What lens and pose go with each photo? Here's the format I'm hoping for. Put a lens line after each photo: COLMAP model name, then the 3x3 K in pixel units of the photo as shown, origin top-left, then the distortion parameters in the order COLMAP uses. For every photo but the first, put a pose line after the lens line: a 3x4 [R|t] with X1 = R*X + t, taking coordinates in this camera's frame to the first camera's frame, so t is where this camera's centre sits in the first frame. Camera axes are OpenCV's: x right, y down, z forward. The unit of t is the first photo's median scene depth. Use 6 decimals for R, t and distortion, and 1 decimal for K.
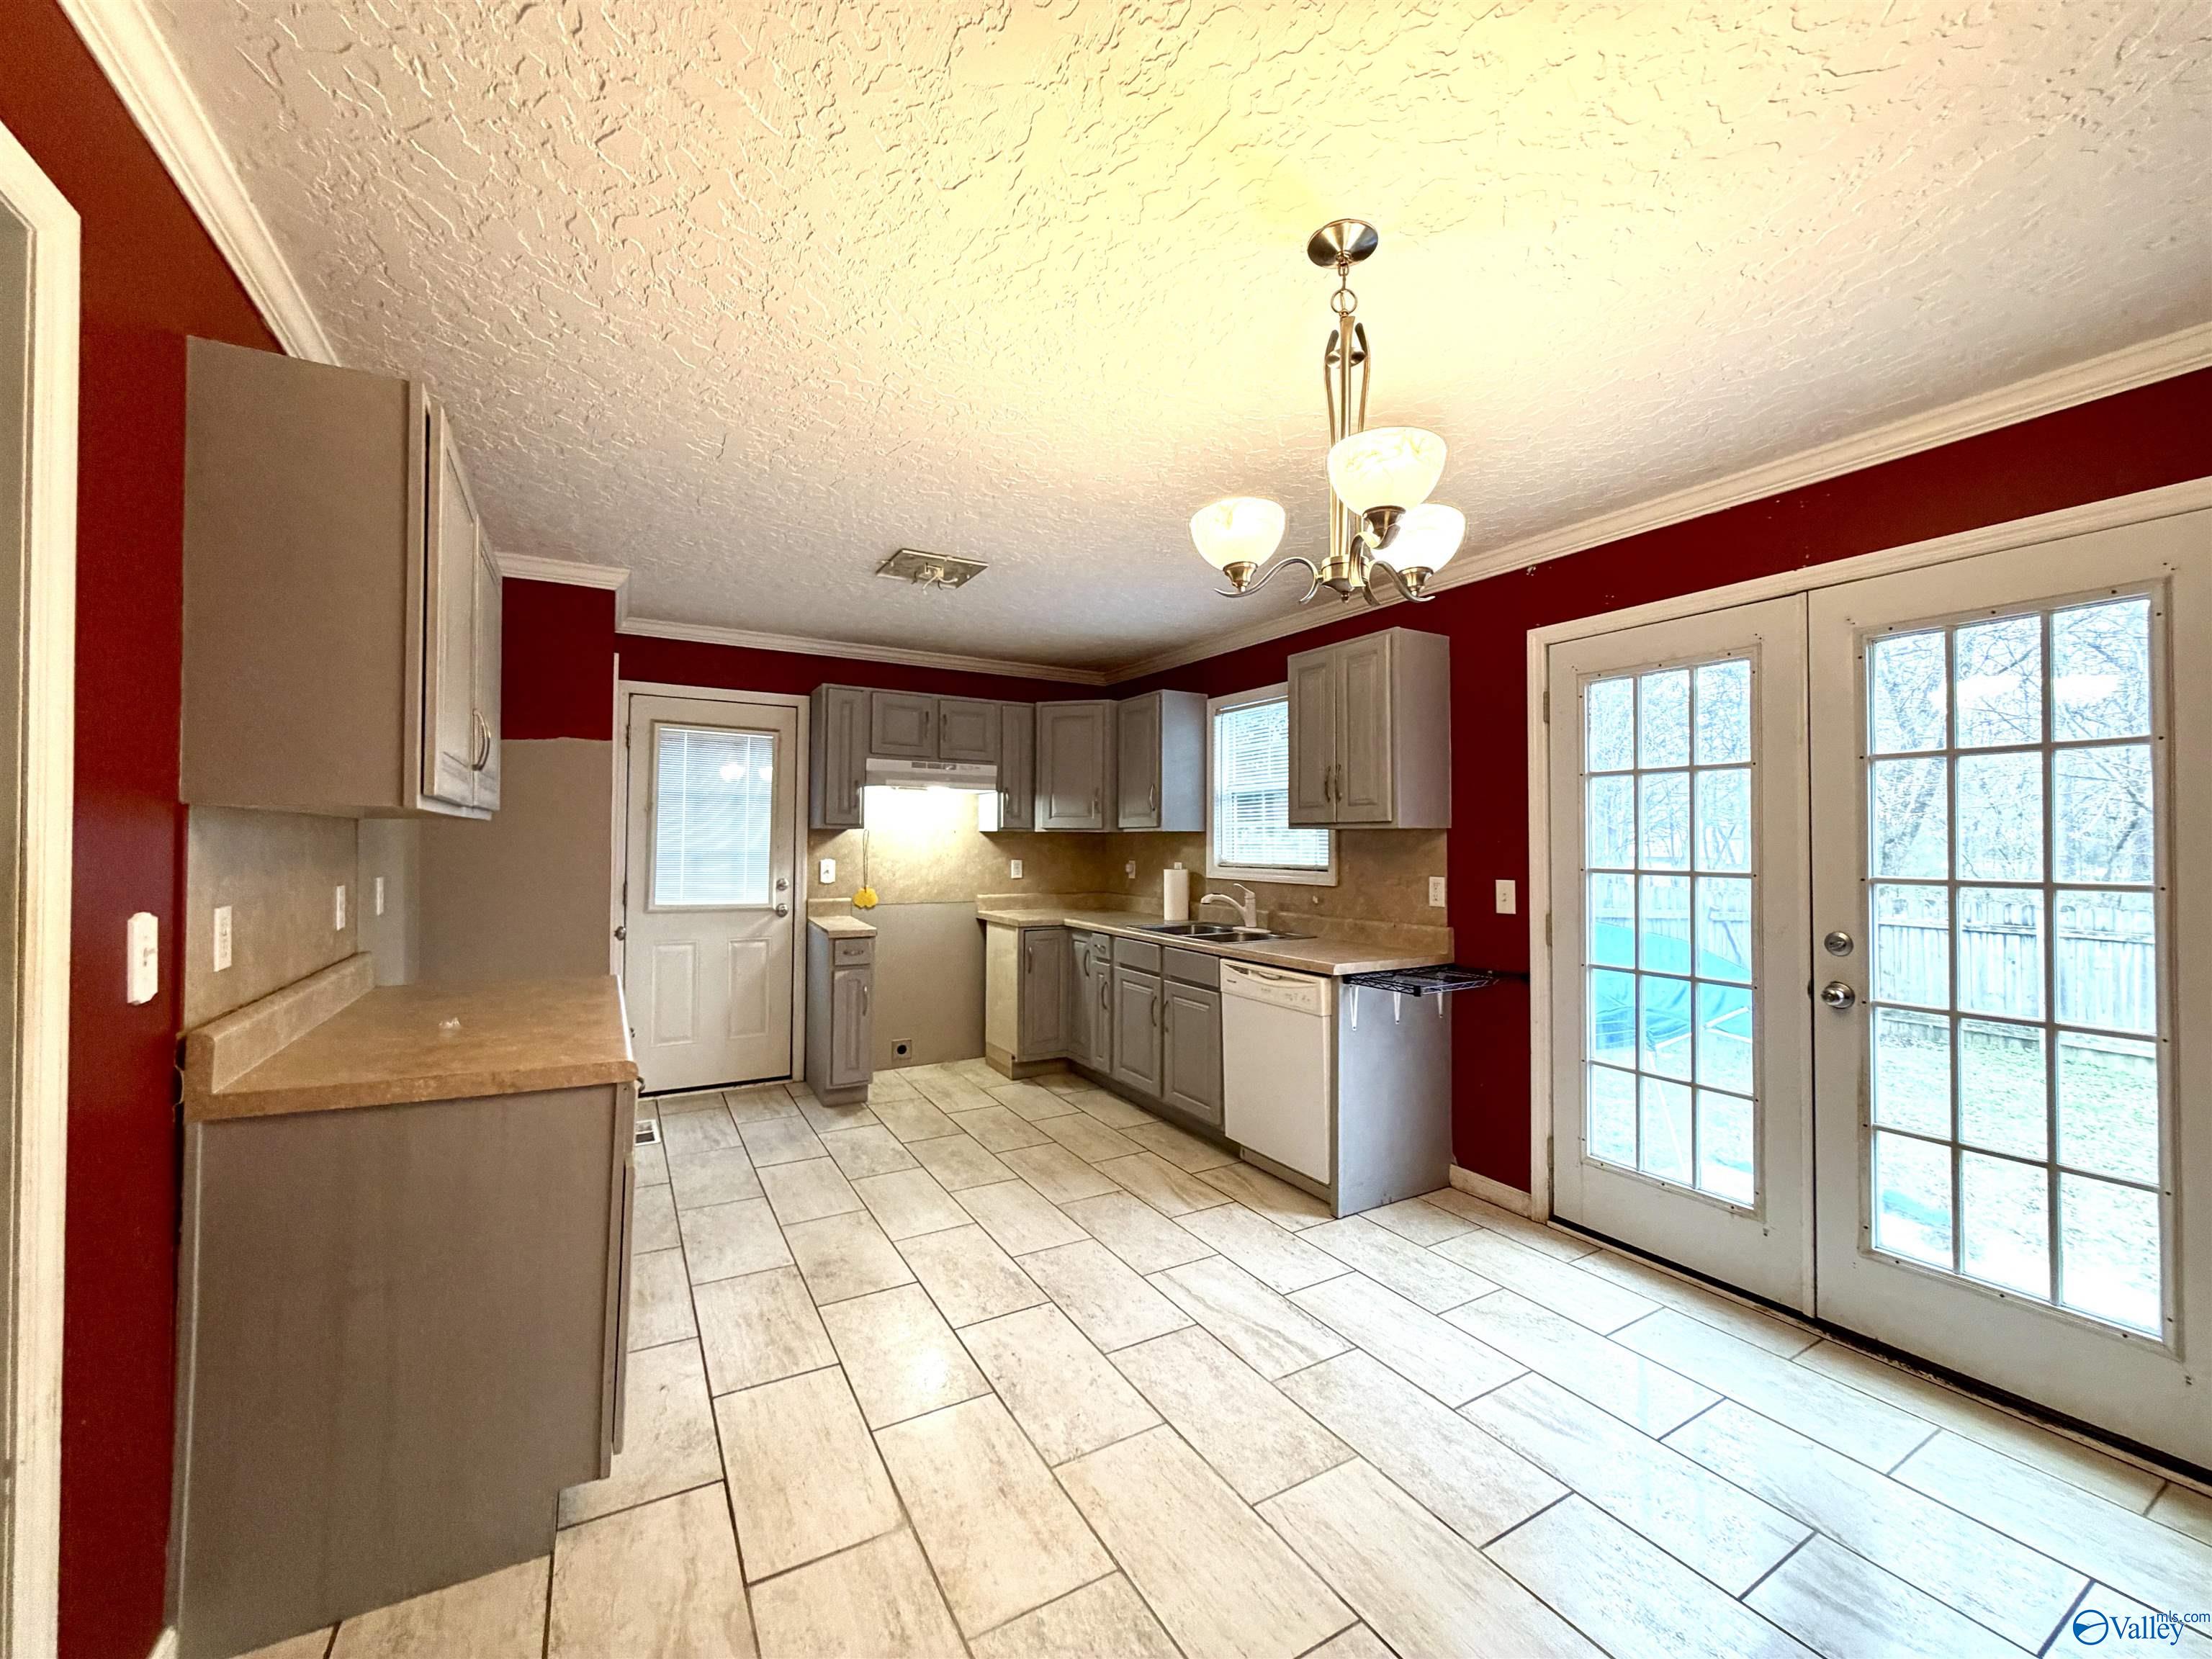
lens RADIAL K [[881.8, 0, 1110.6], [0, 881.8, 827.5], [0, 0, 1]] dist [0.001544, -0.000164]
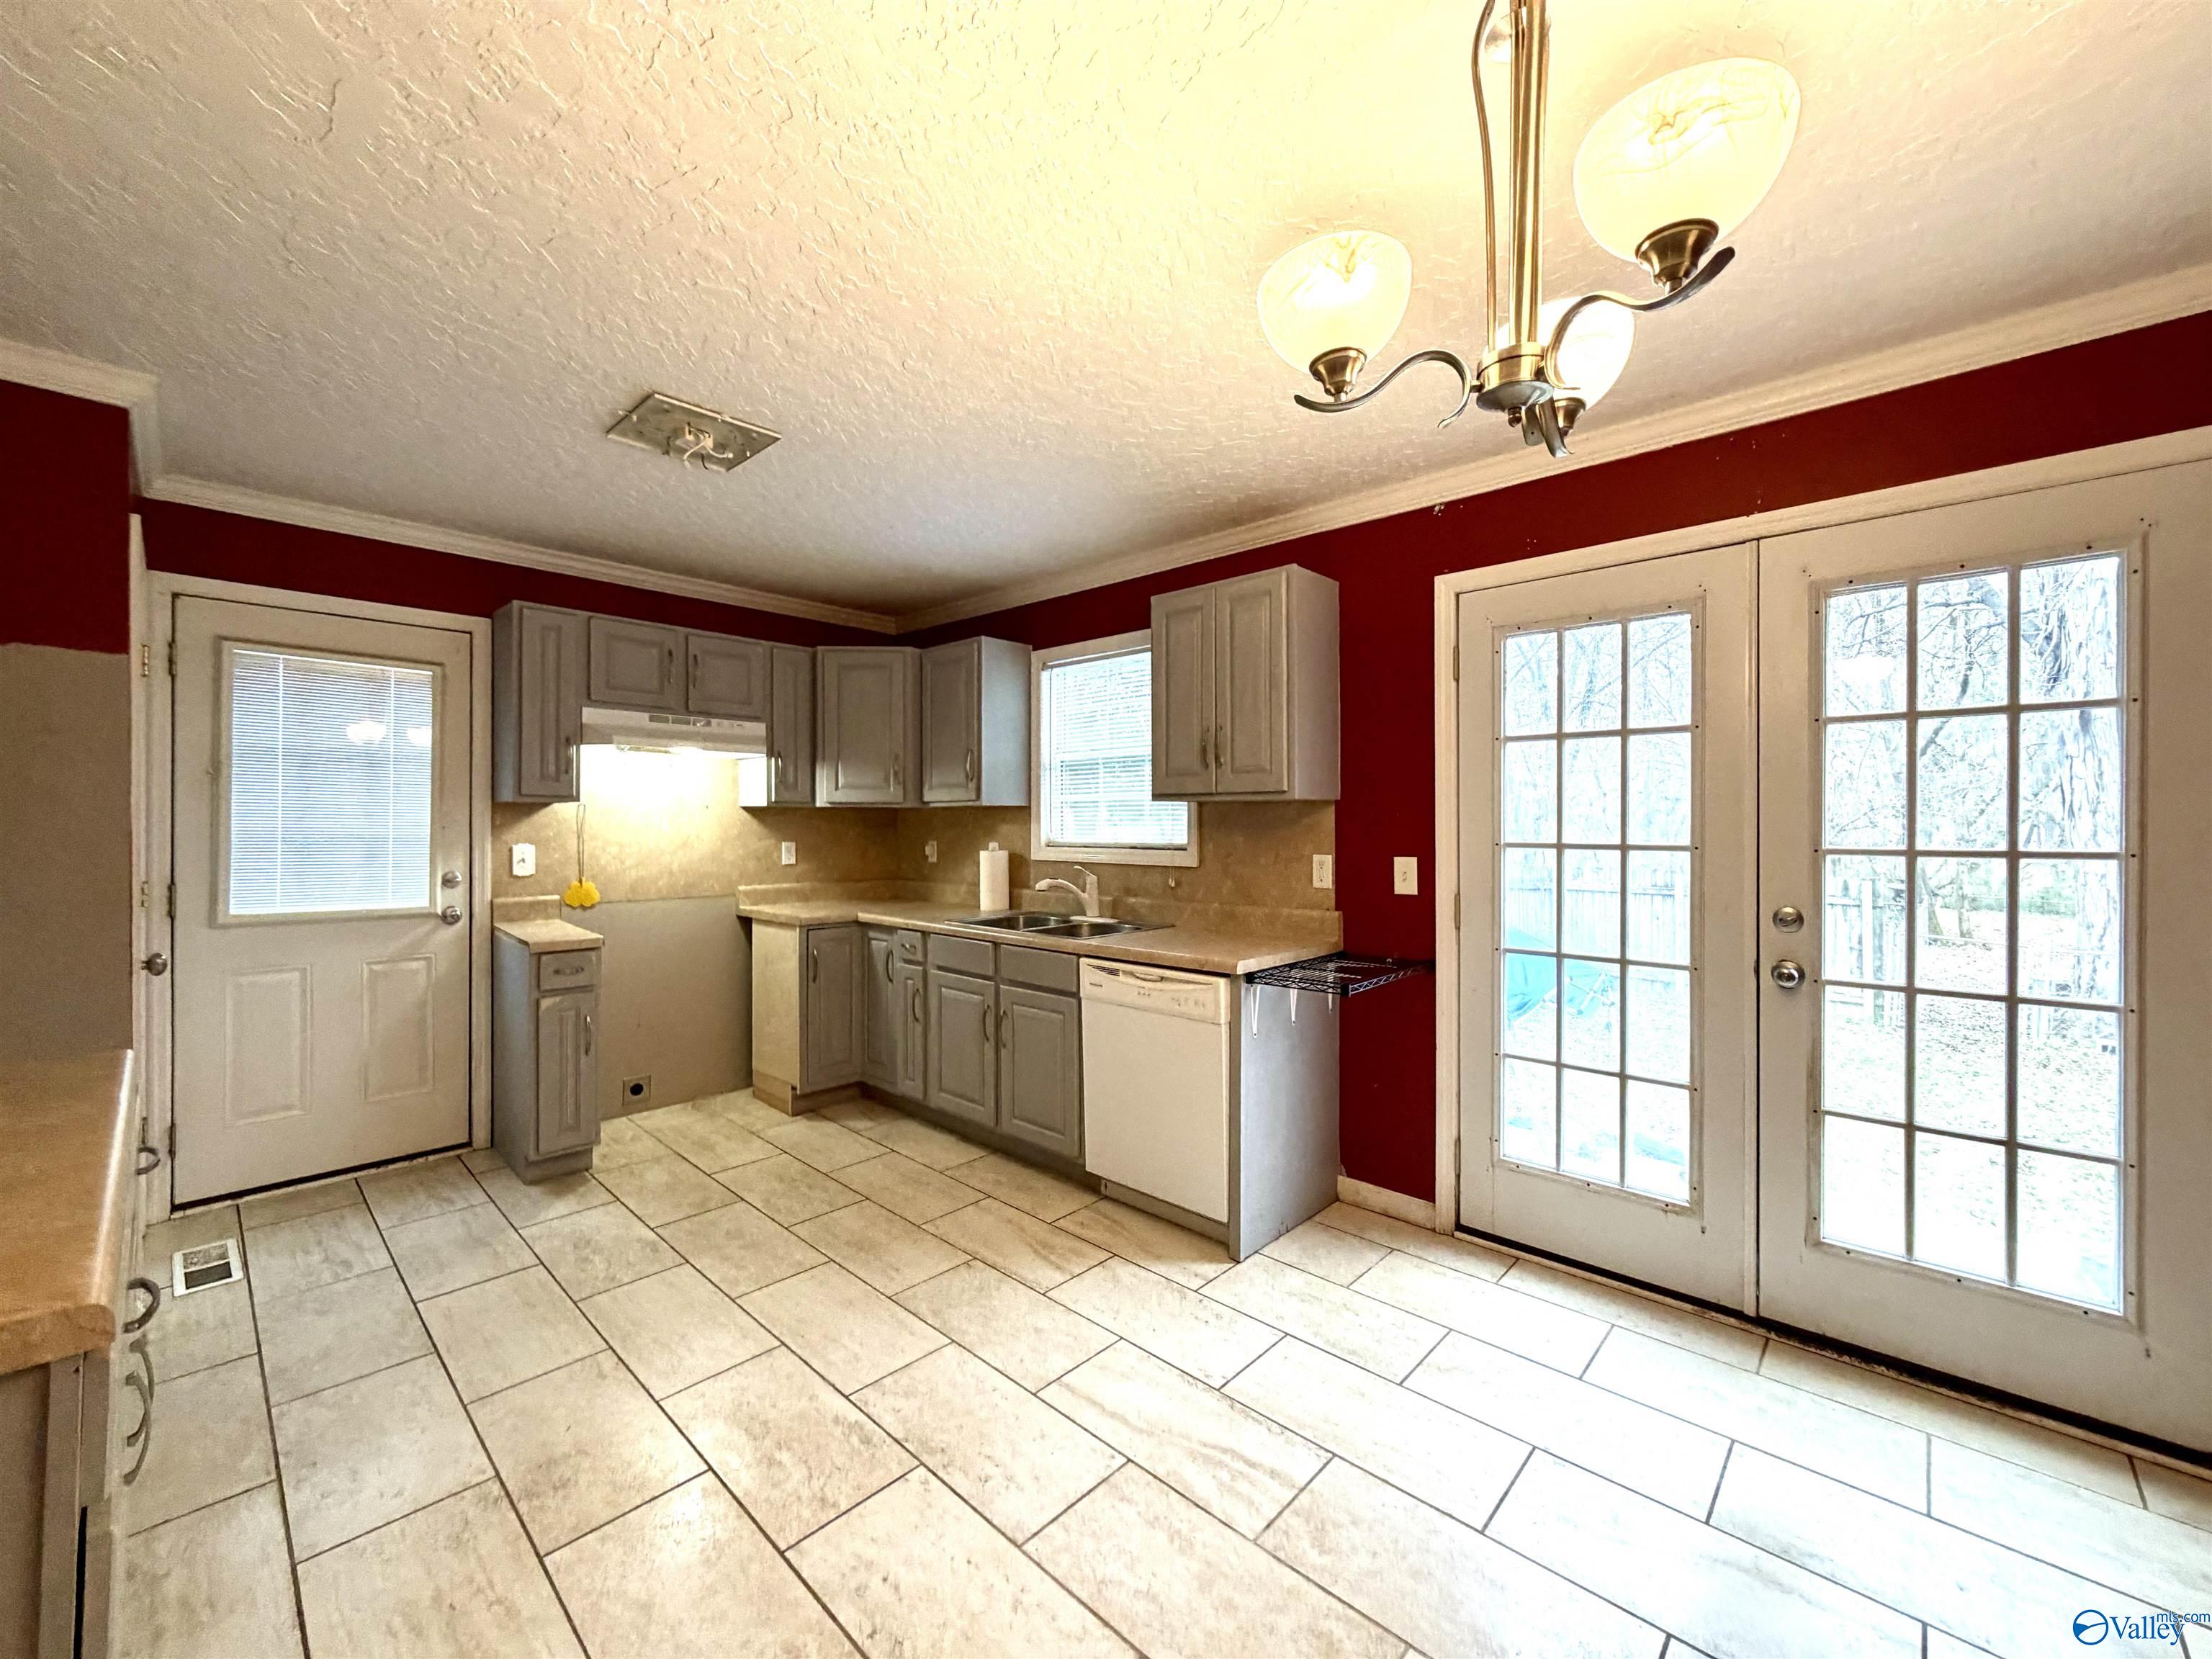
lens RADIAL K [[881.8, 0, 1110.6], [0, 881.8, 827.5], [0, 0, 1]] dist [0.001544, -0.000164]
pose [[0.957085, -0.006888, 0.289724, -0.087396], [0.000547, 0.999759, 0.021960, 0.008825], [-0.289805, -0.020859, 0.956858, 0.207042]]
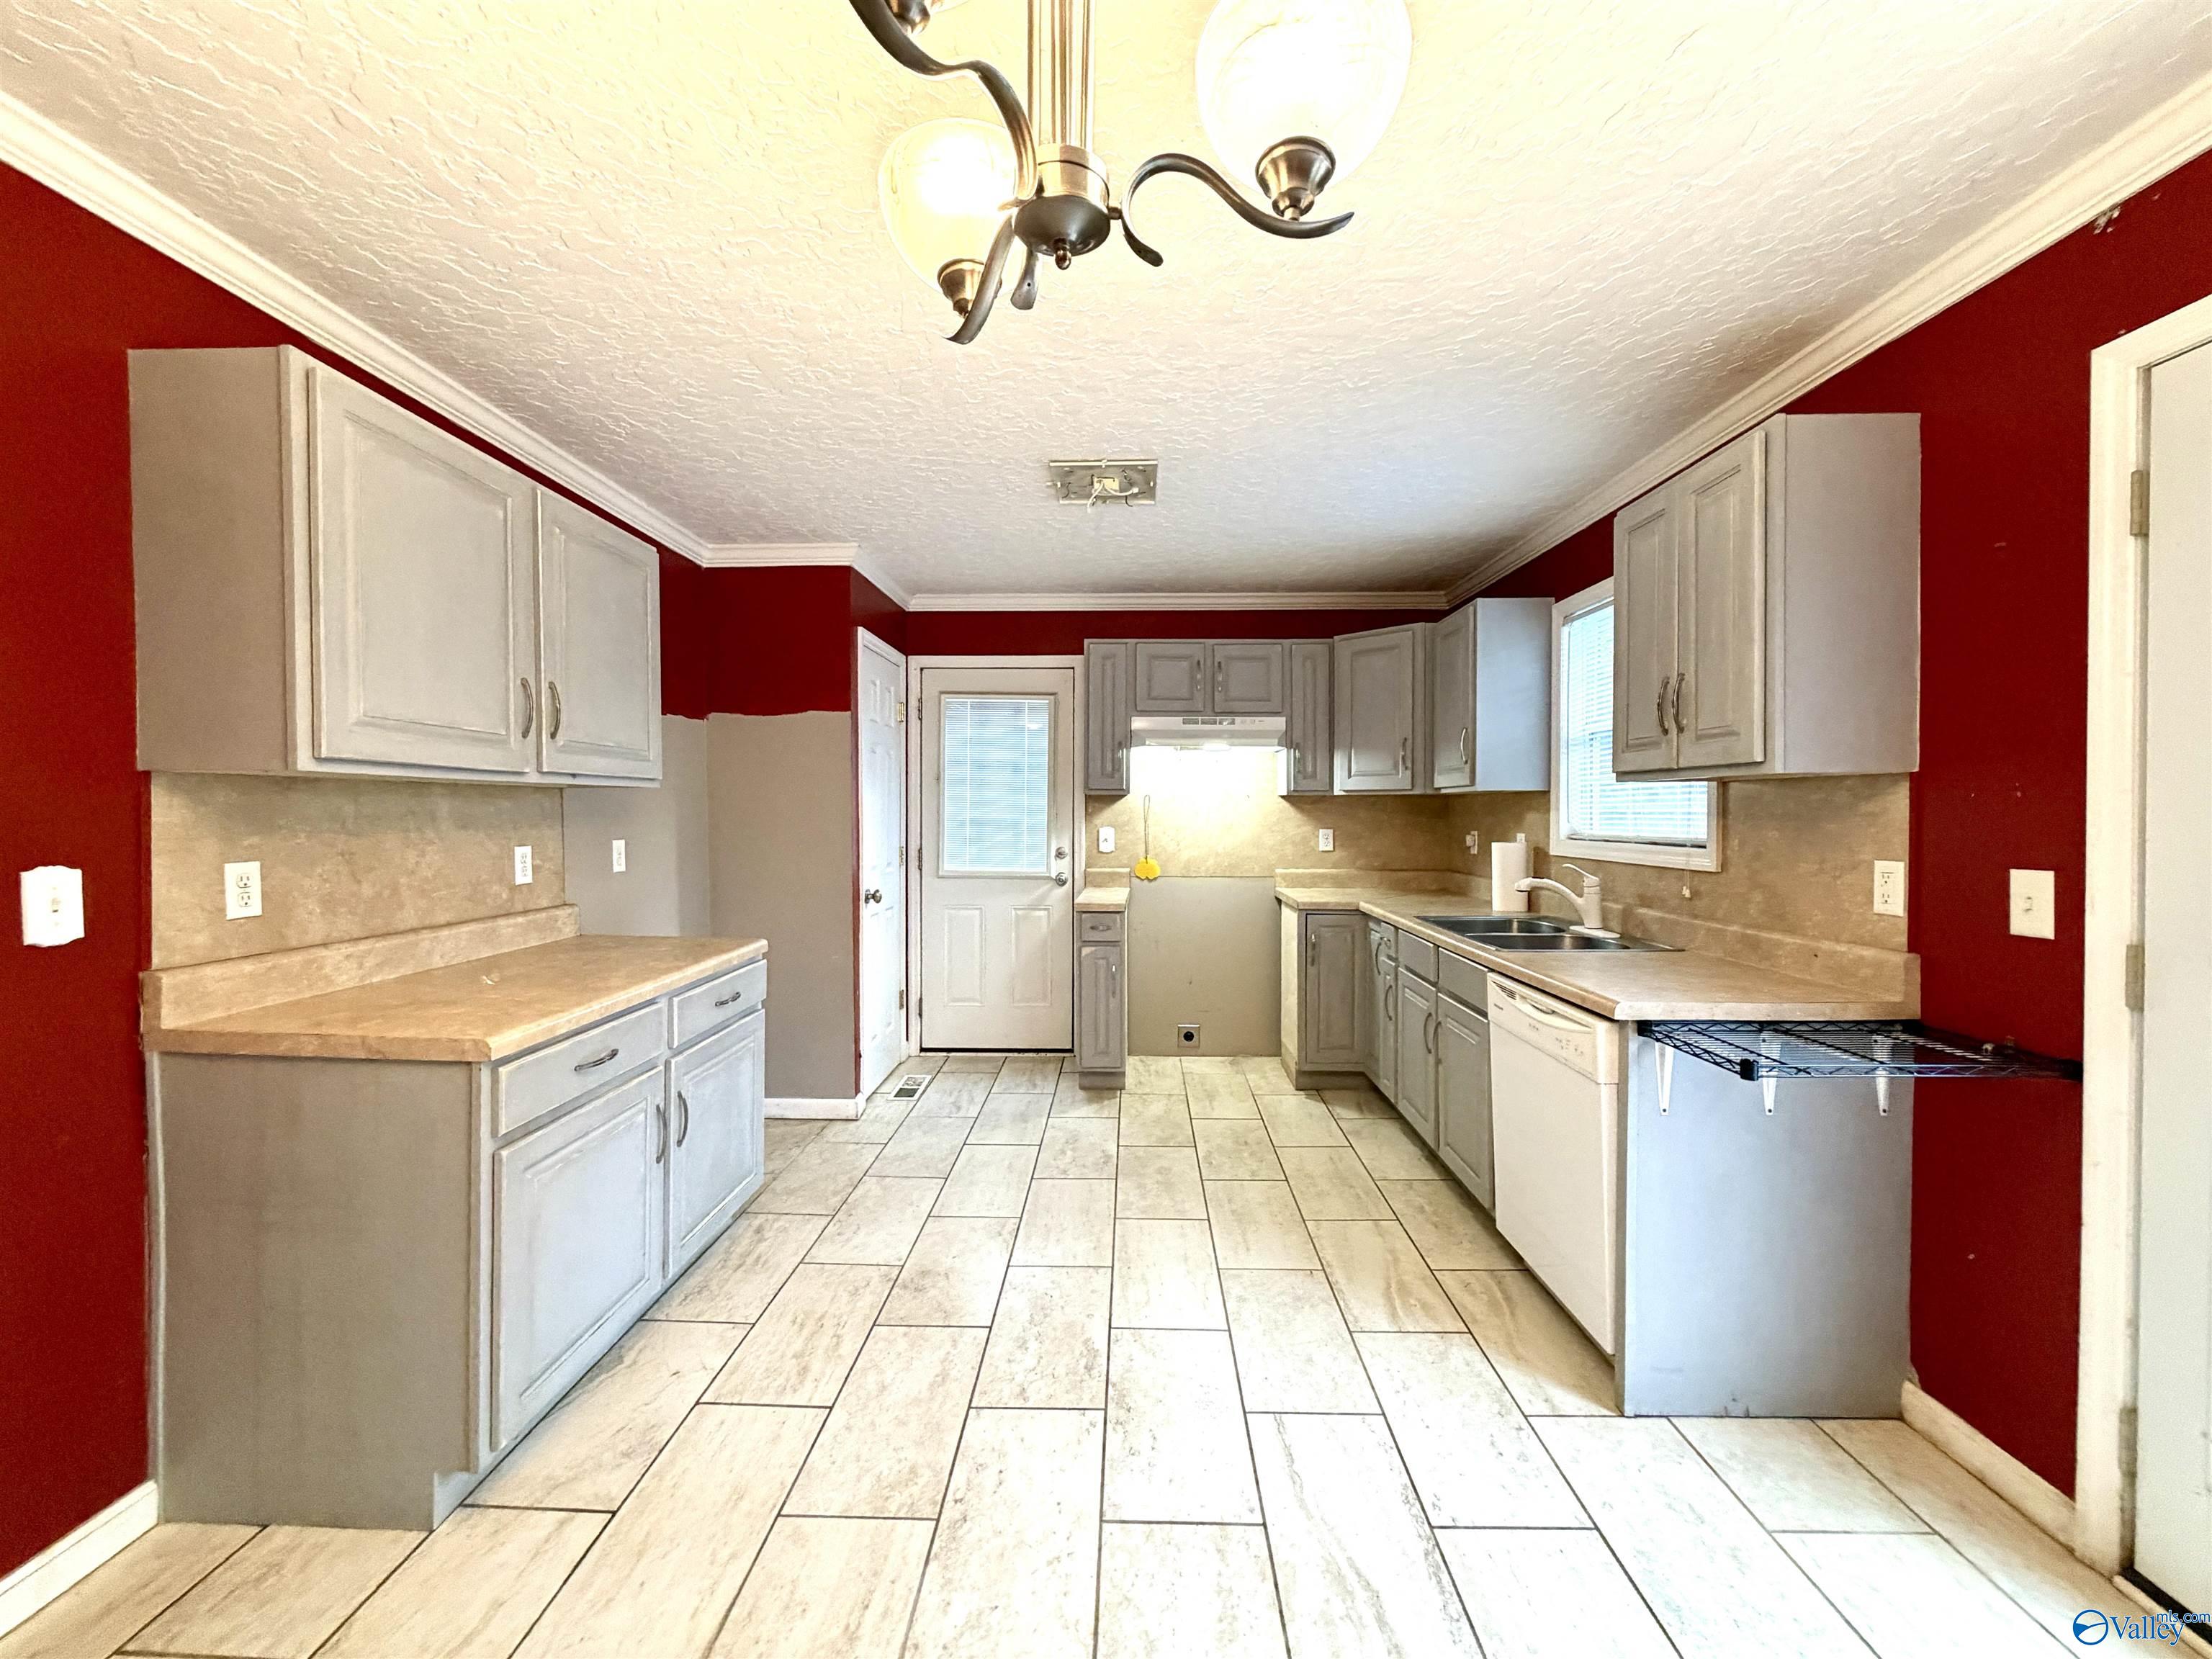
lens RADIAL K [[879.1, 0, 1109.8], [0, 879.1, 828.4], [0, 0, 1]] dist [0.000431, -0.000424]
pose [[0.852967, 0.004060, -0.521949, 0.233531], [0.013839, 0.999442, 0.030390, 0.011769], [0.521781, -0.033145, 0.852435, 0.267739]]
